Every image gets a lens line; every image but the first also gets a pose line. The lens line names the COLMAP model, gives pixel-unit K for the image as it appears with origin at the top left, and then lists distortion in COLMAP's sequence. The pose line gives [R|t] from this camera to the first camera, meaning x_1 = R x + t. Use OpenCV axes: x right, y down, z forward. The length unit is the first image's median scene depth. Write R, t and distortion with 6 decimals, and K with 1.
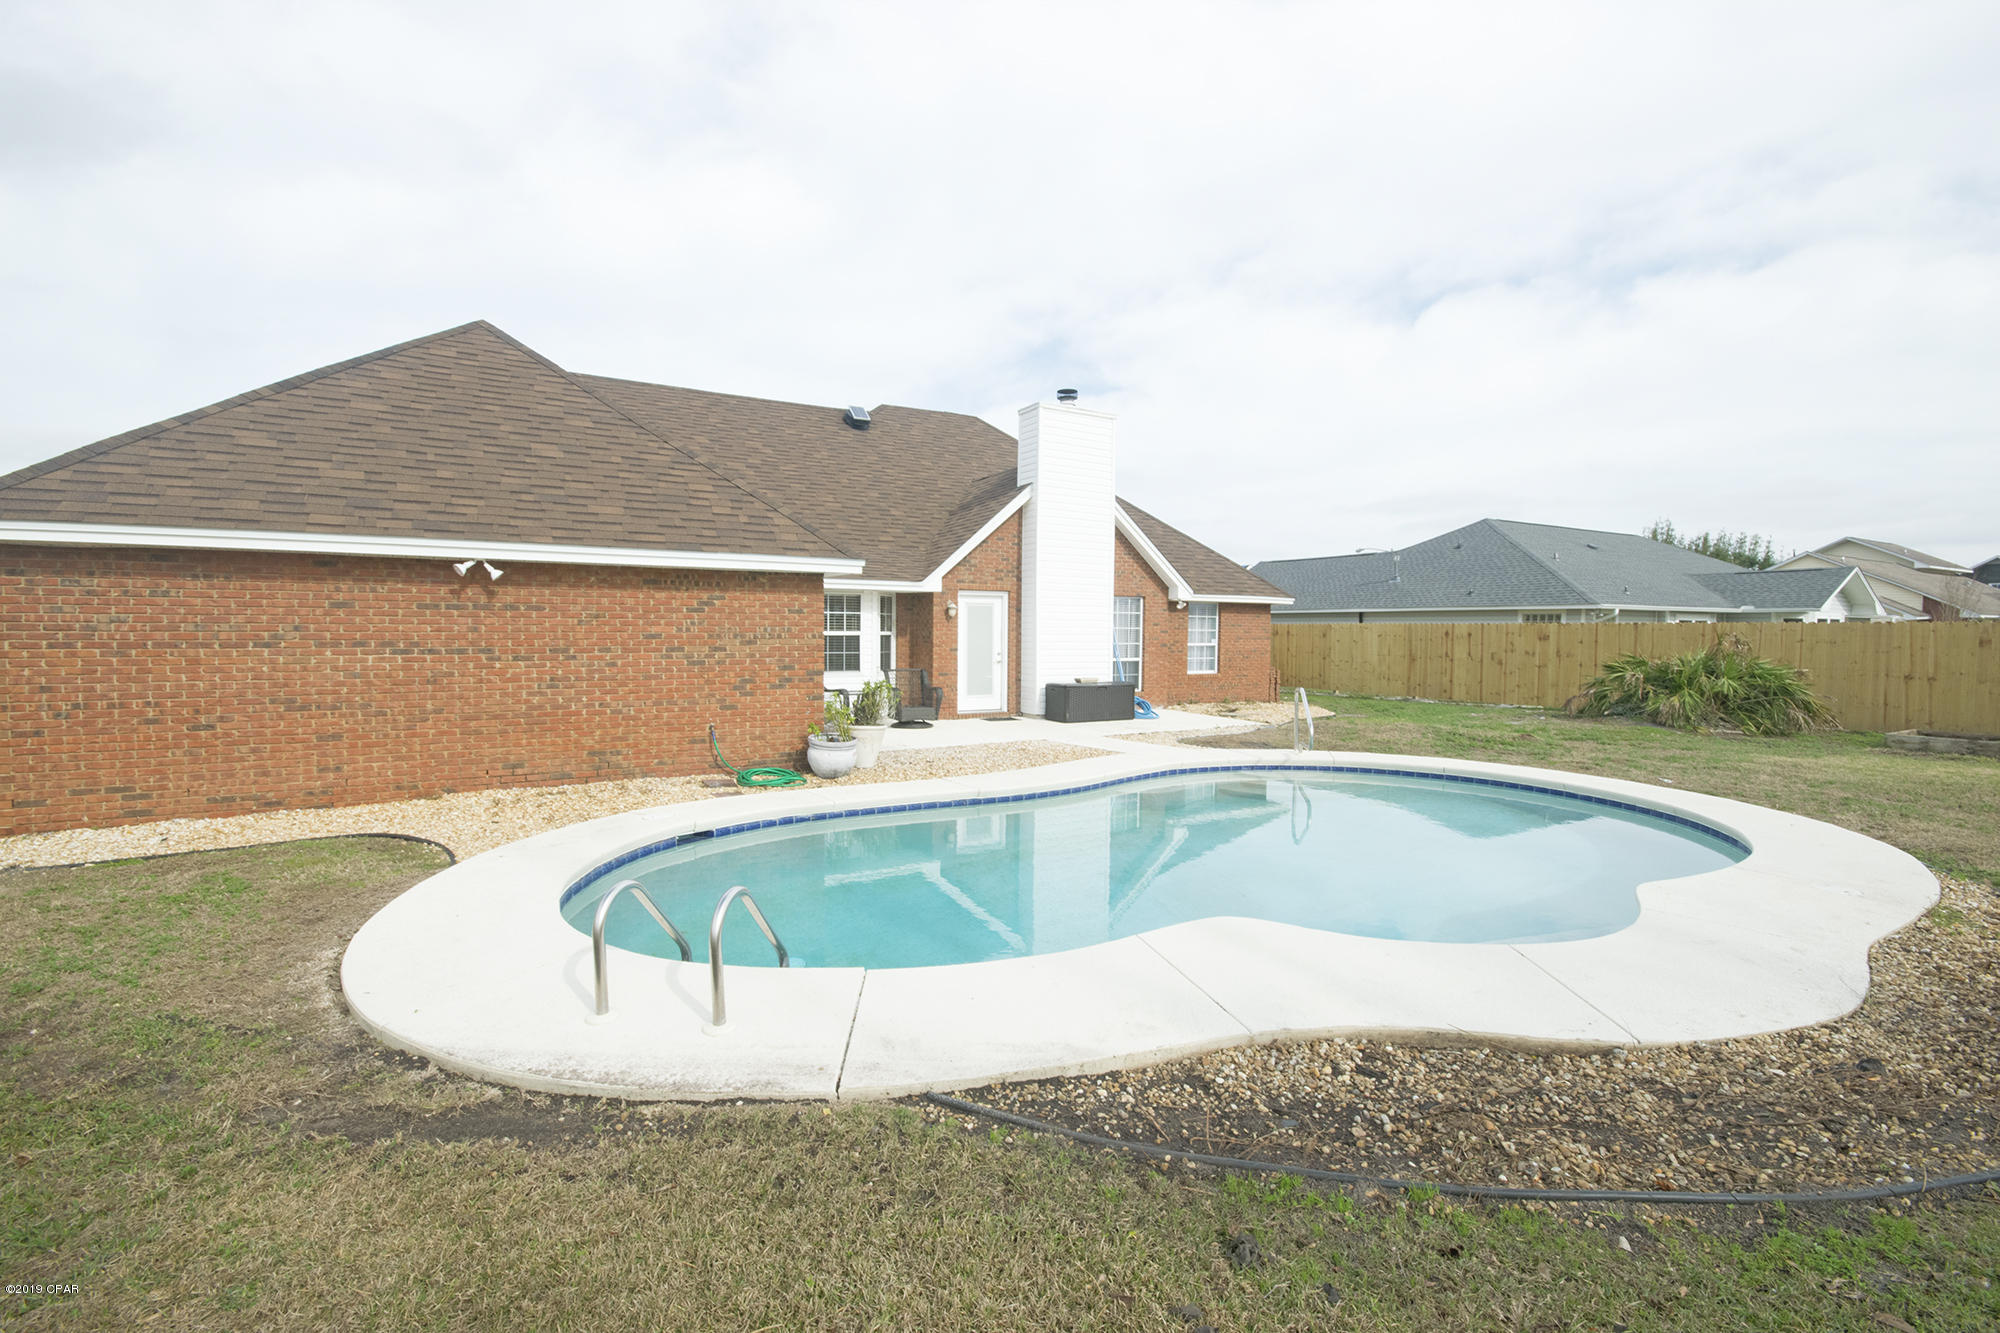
lens RADIAL K [[872.5, 0, 987.0], [0, 872.5, 664.4], [0, 0, 1]] dist [0.002244, -0.005823]
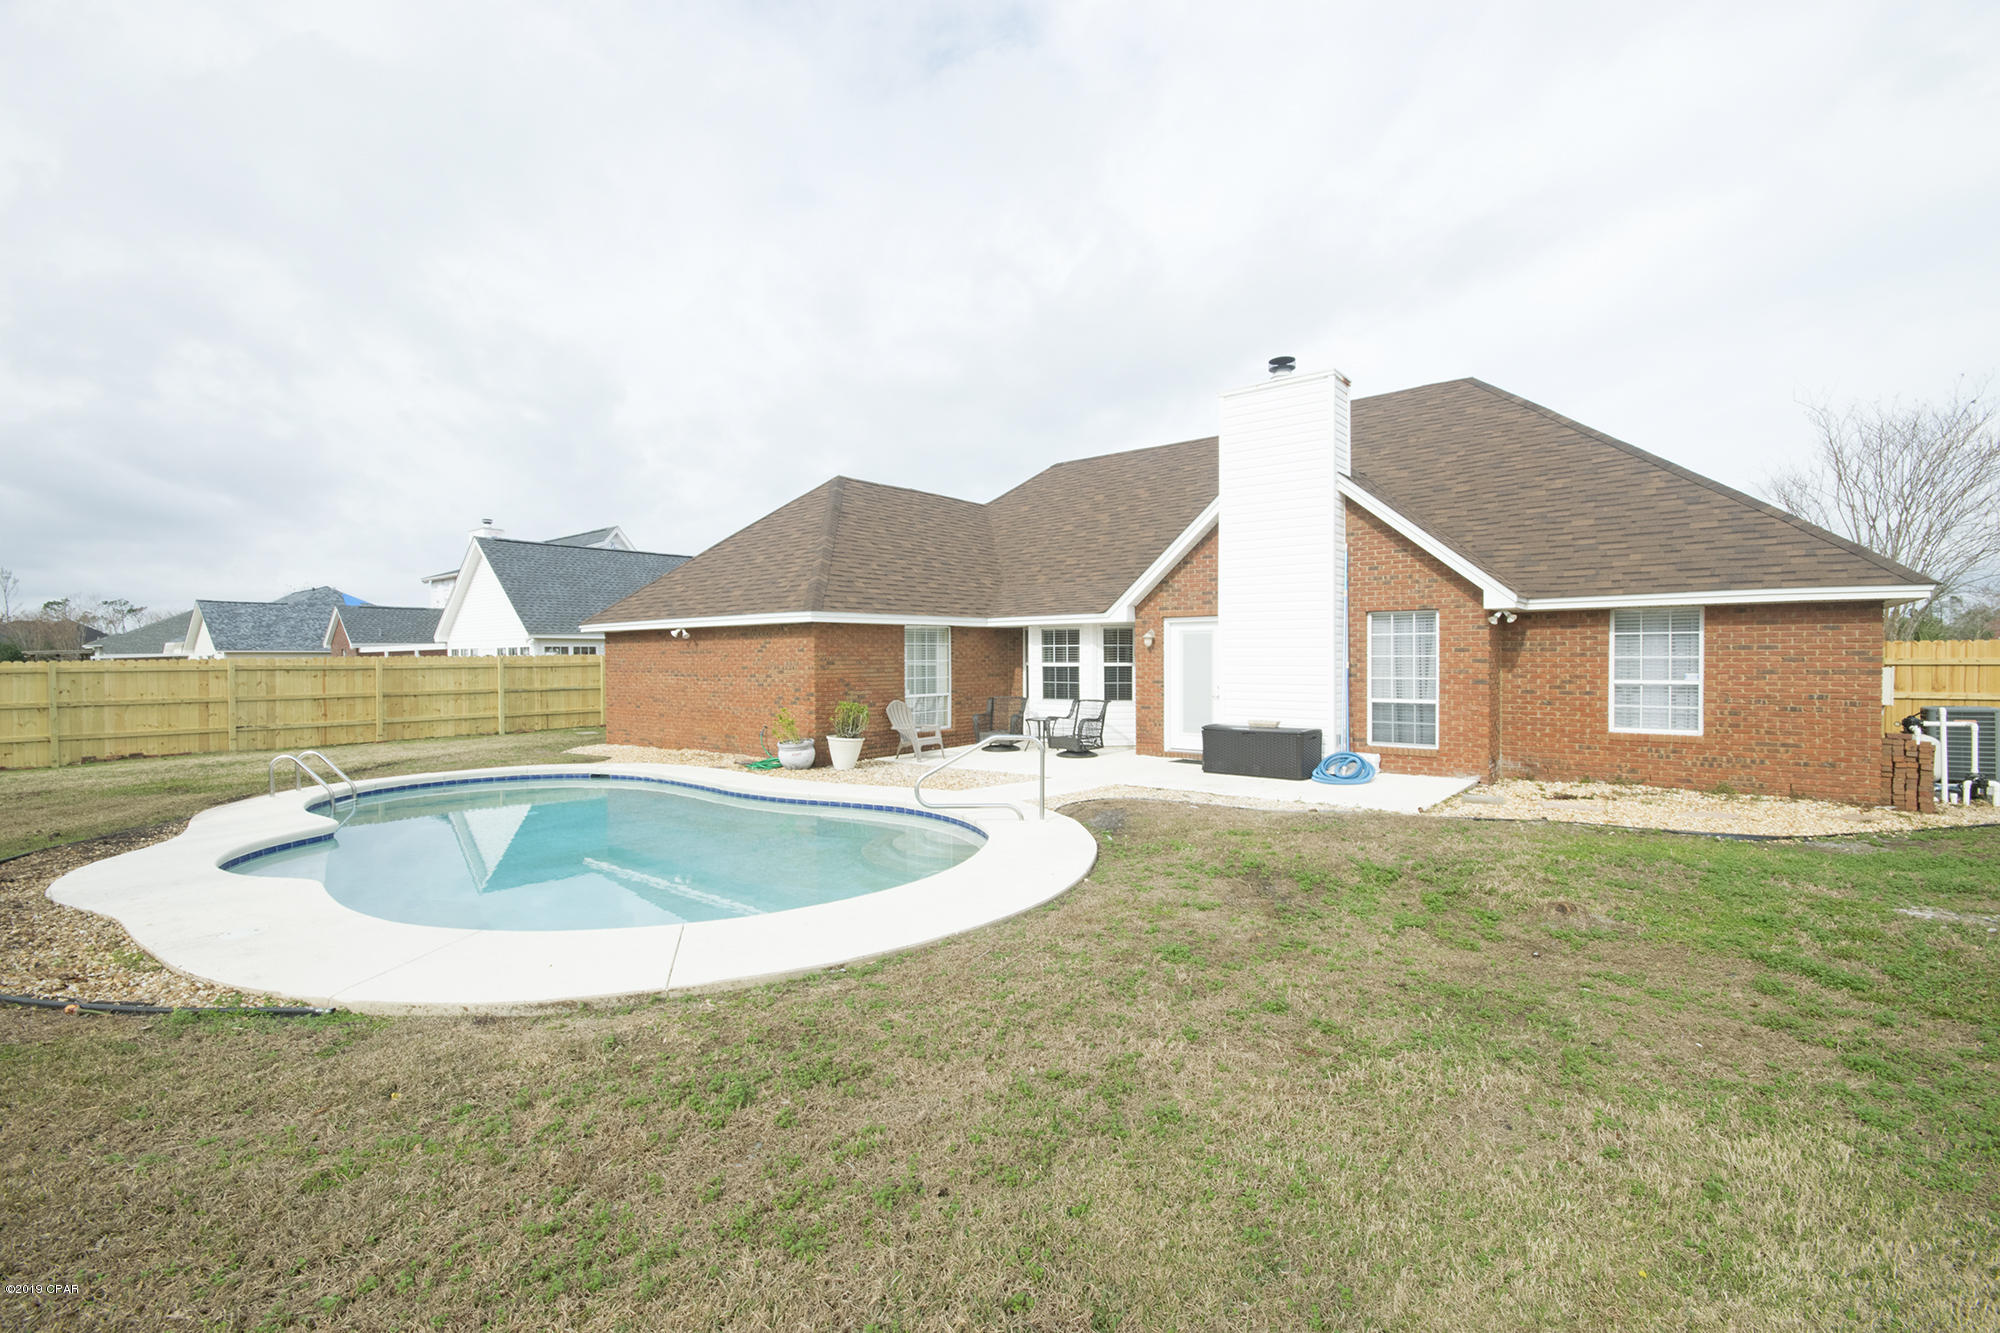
lens RADIAL K [[872.5, 0, 1000.0], [0, 872.5, 662.9], [0, 0, 1]] dist [0.002244, -0.005823]
pose [[0.363634, -0.003566, -0.931535, 0.812029], [-0.029286, 0.999455, -0.015258, -0.018866], [0.931081, 0.032829, 0.363332, 0.528201]]
